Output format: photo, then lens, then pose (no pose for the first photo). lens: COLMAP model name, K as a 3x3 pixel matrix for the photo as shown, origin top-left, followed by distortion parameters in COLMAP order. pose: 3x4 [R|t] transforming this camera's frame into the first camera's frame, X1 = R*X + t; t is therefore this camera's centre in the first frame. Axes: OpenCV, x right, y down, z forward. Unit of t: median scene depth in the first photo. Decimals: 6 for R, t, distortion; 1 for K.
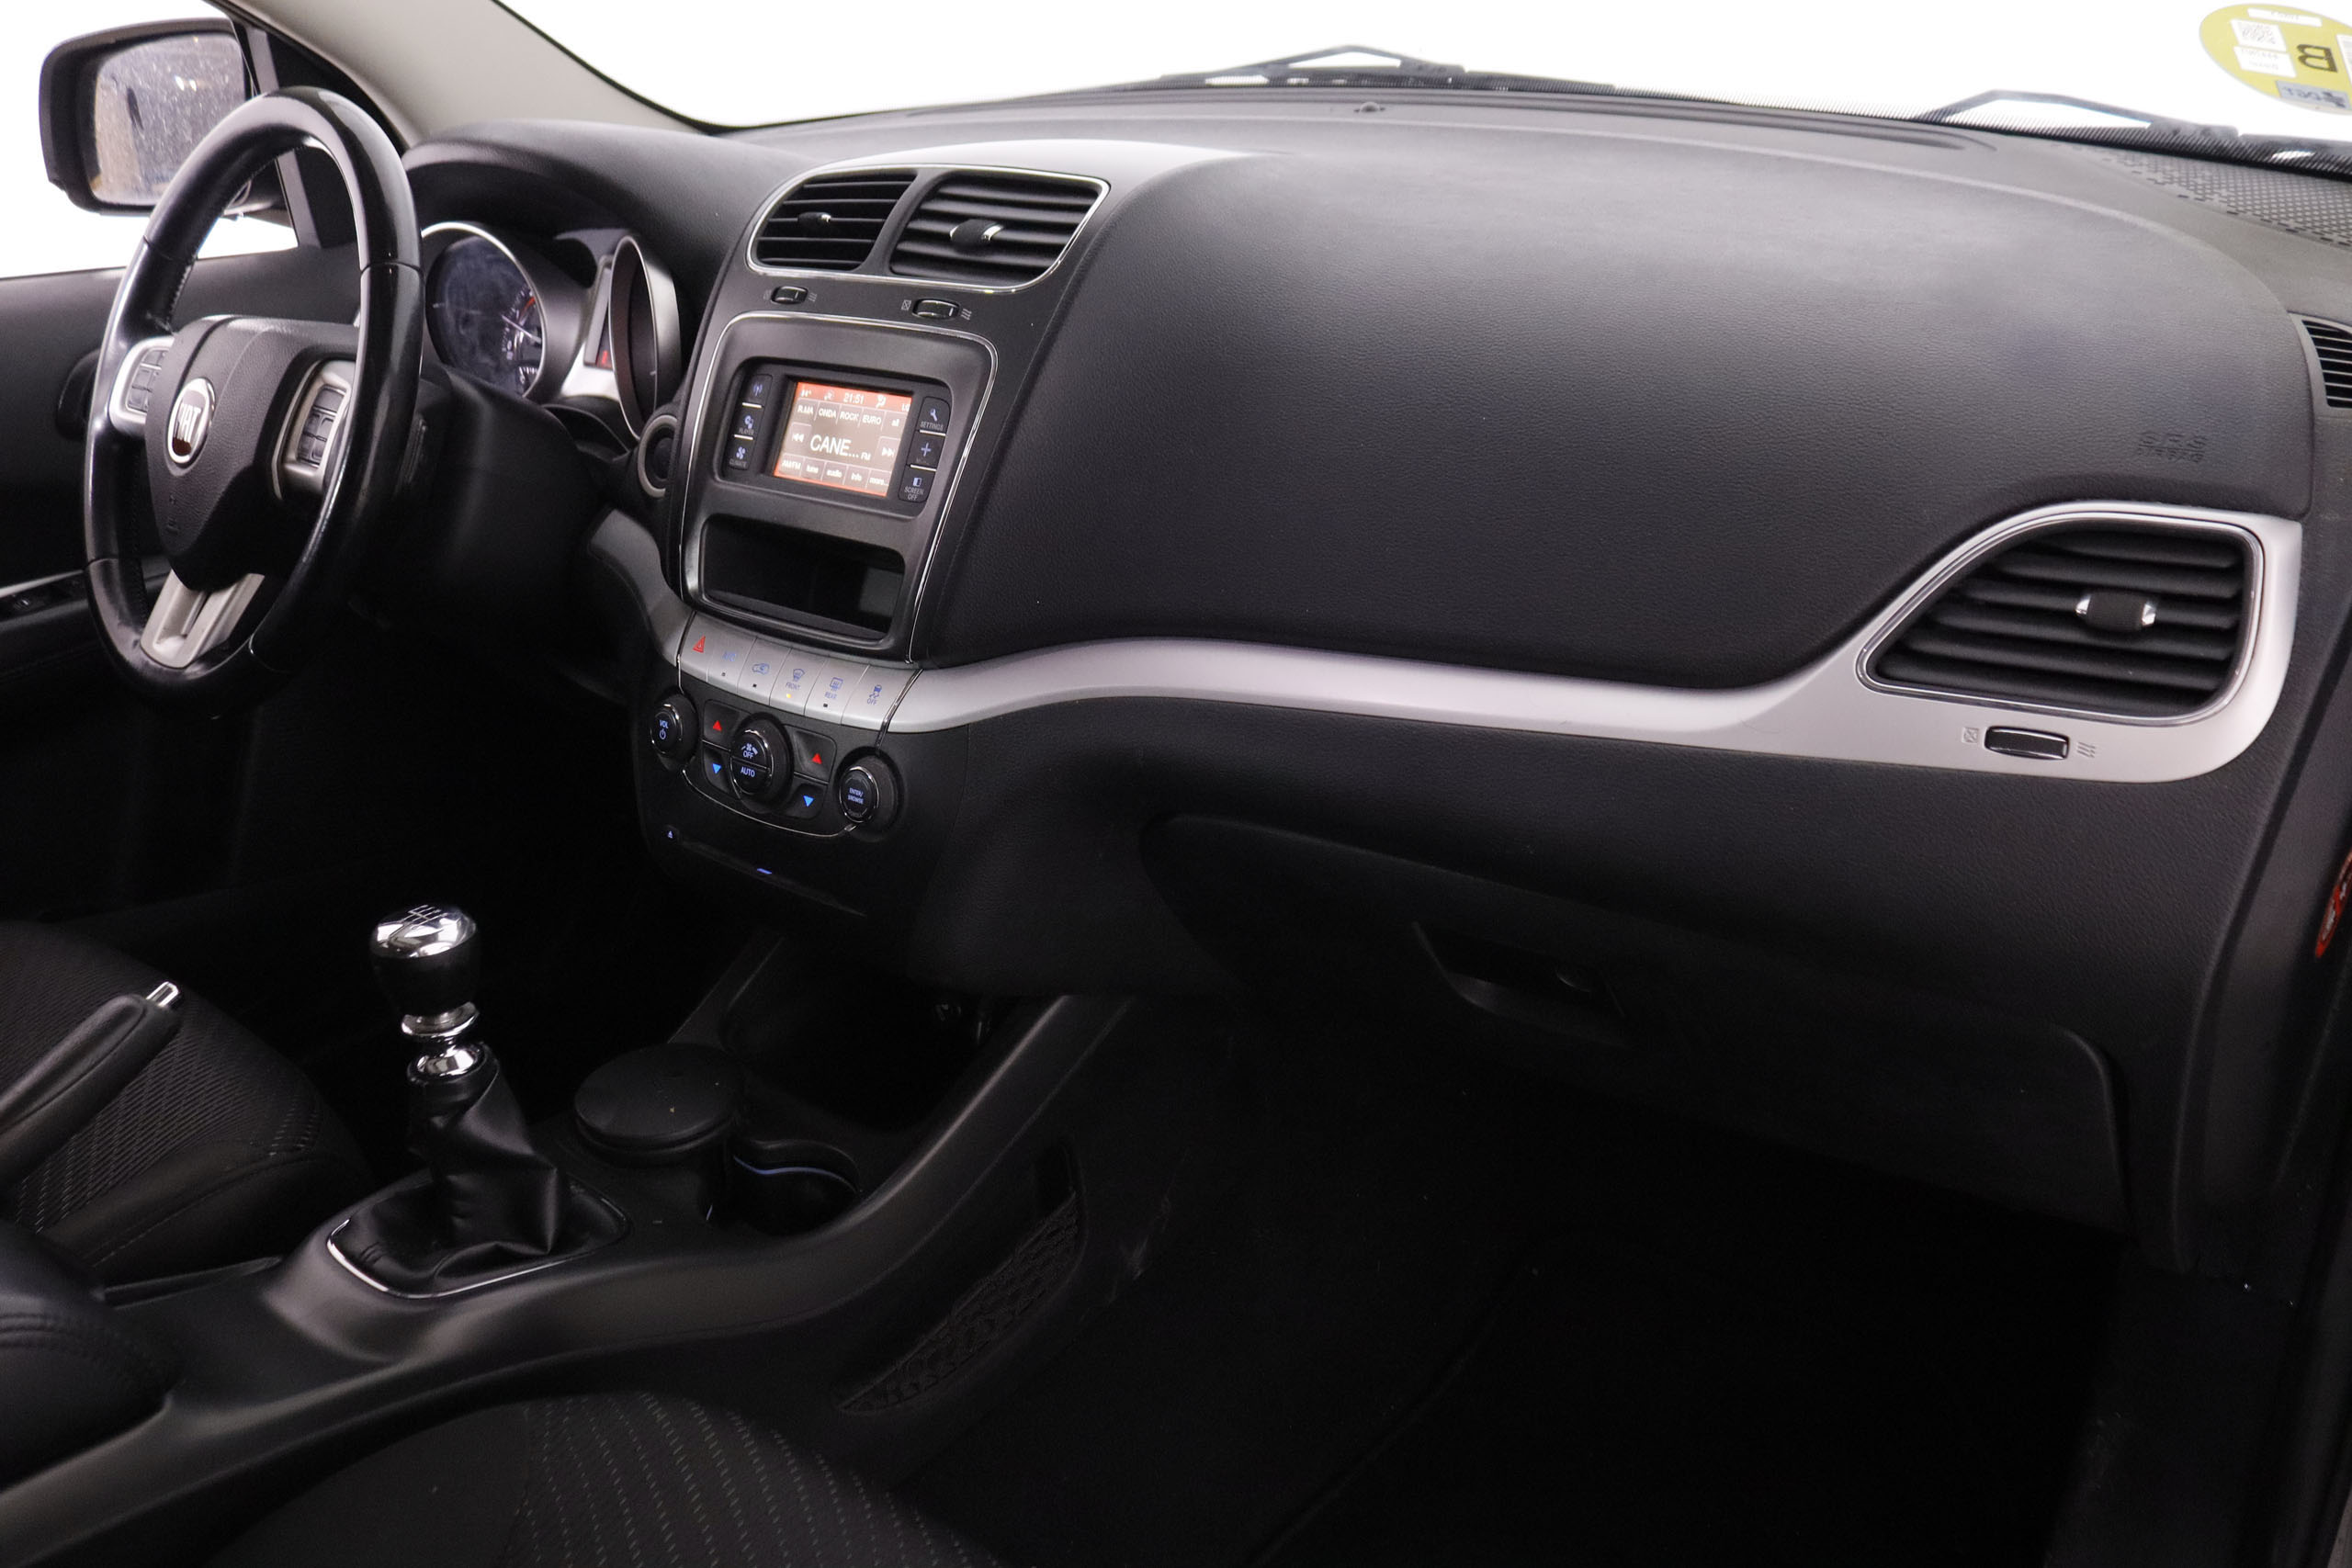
lens RADIAL K [[2002.3, 0, 1176.0], [0, 2002.3, 784.0], [0, 0, 1]] dist [-0.138788, 0.014750]
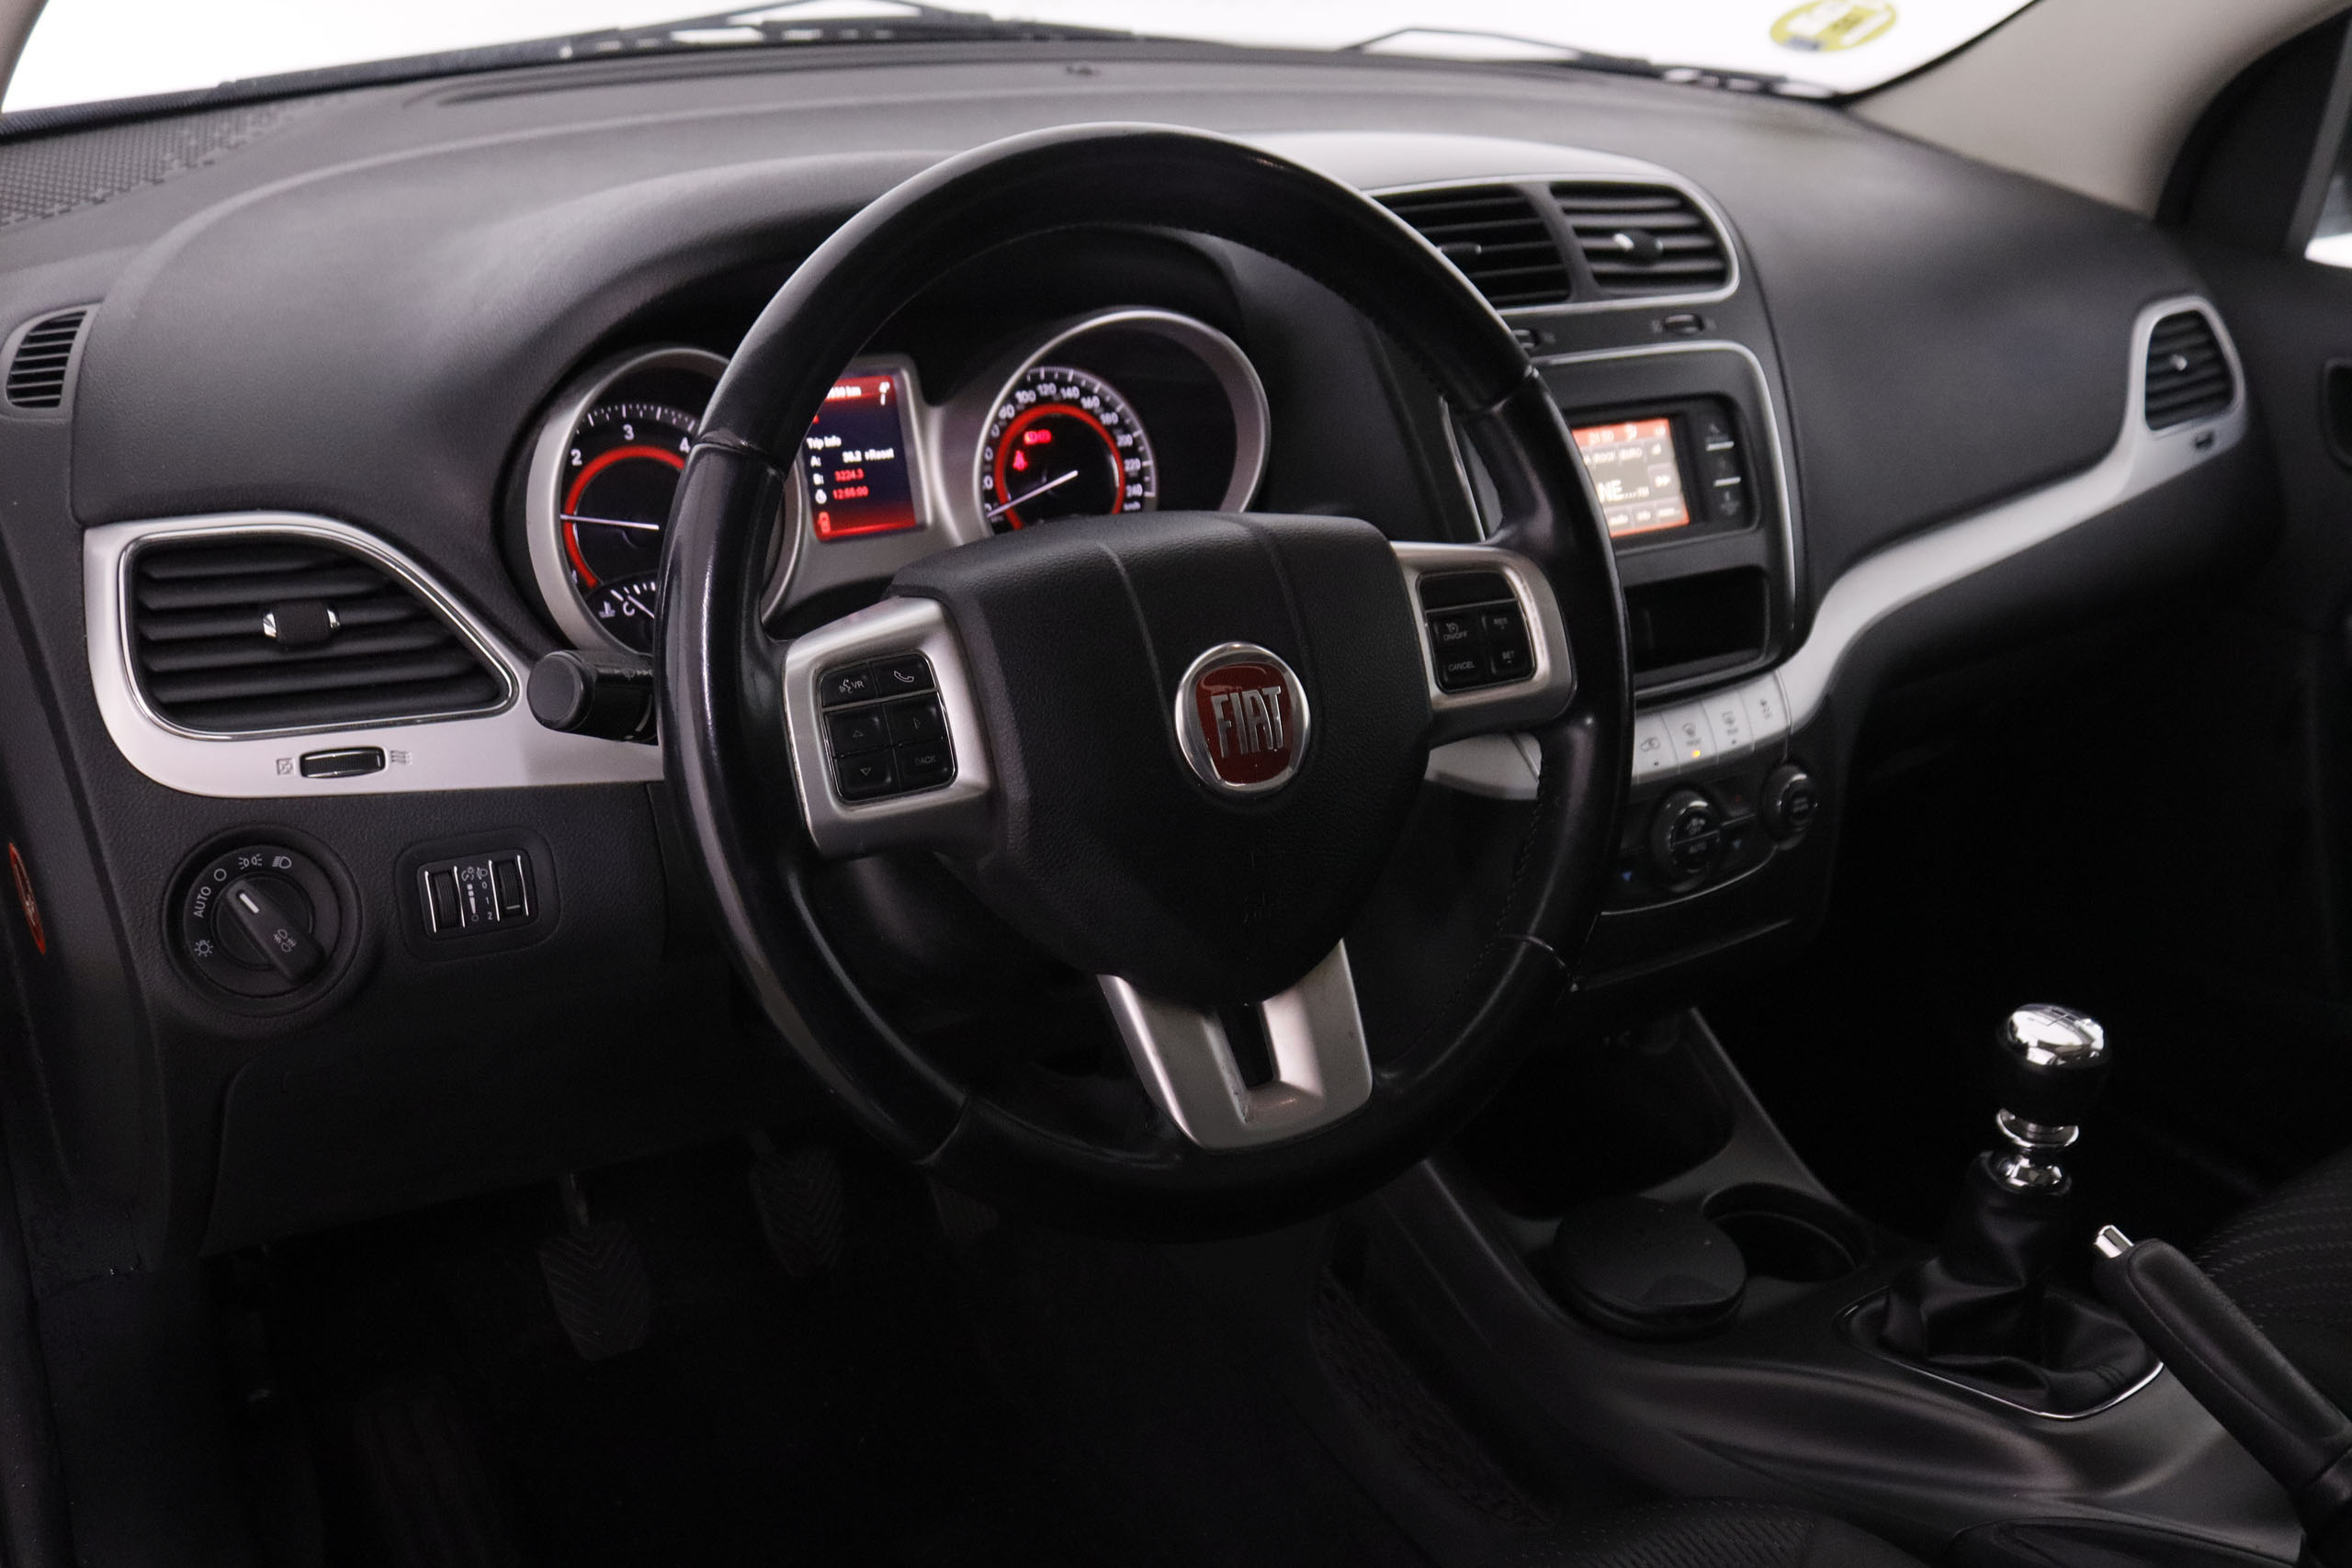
lens RADIAL K [[2369.1, 0, 1176.0], [0, 2369.1, 784.0], [0, 0, 1]] dist [-0.101209, 0.079097]
pose [[0.226267, -0.328979, 0.916829, -1.261276], [0.301062, 0.918773, 0.255376, -0.384975], [-0.926372, 0.218239, 0.306931, 0.881190]]
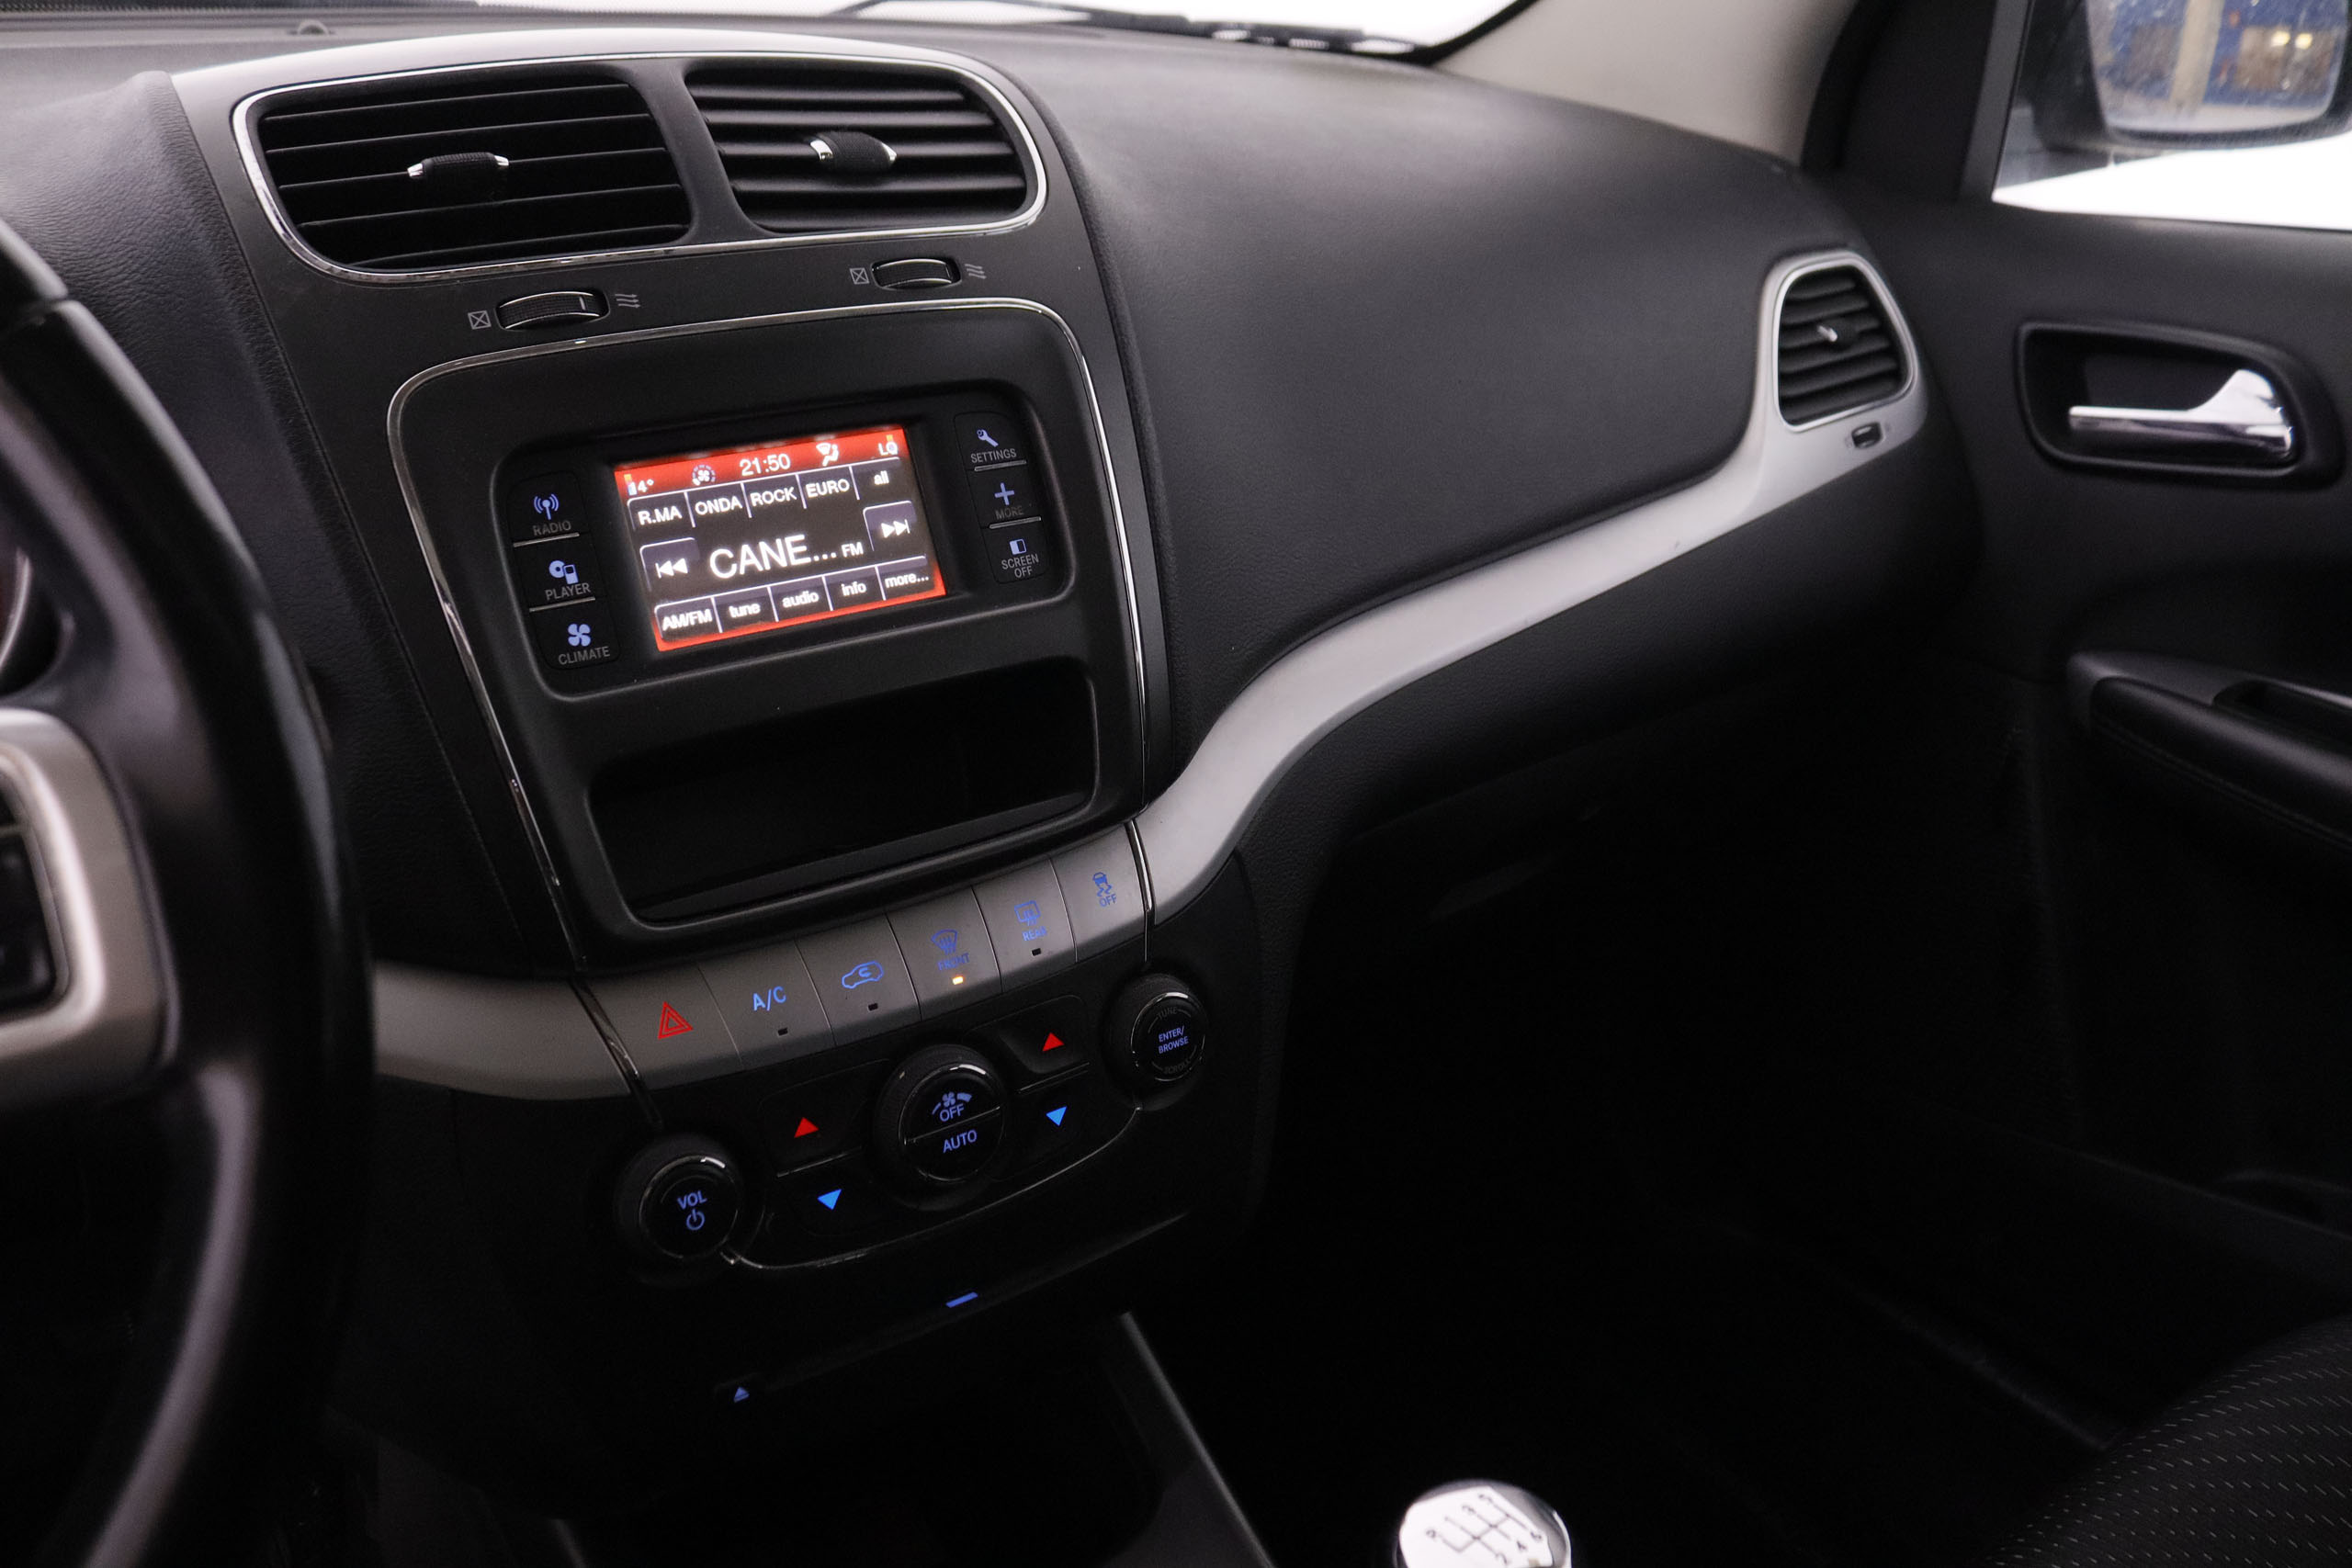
lens RADIAL K [[2002.3, 0, 1176.0], [0, 2002.3, 784.0], [0, 0, 1]] dist [-0.138788, 0.014750]
pose [[0.198392, -0.332844, 0.921876, -0.677316], [0.346694, 0.903595, 0.251634, -0.212891], [-0.916757, 0.269686, 0.294661, 0.755737]]
